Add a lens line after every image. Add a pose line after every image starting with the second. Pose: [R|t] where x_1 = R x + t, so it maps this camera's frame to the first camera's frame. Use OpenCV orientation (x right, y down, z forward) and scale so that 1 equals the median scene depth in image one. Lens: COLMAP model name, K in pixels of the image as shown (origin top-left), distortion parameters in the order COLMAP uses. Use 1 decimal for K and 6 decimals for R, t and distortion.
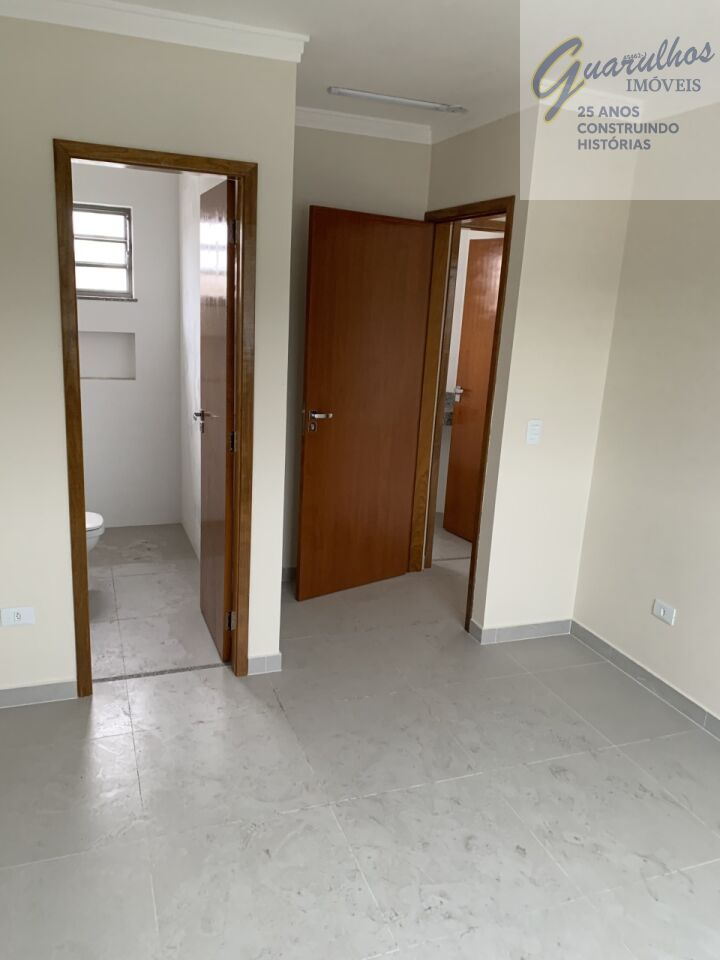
lens RADIAL K [[726.7, 0, 360.0], [0, 726.7, 480.0], [0, 0, 1]] dist [0.095271, -0.249235]
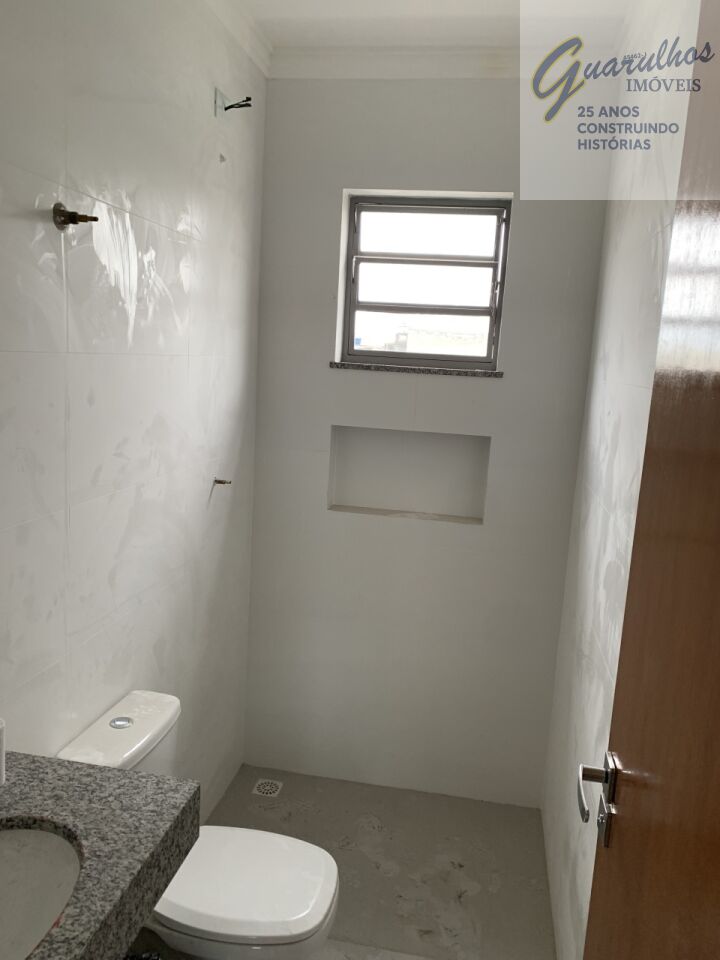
lens RADIAL K [[714.9, 0, 360.0], [0, 714.9, 480.0], [0, 0, 1]] dist [0.045574, -0.053698]
pose [[0.853545, 0.082933, -0.514375, -0.125964], [-0.134186, 0.988938, -0.063218, -0.128188], [0.503442, 0.122982, 0.855232, 0.533852]]
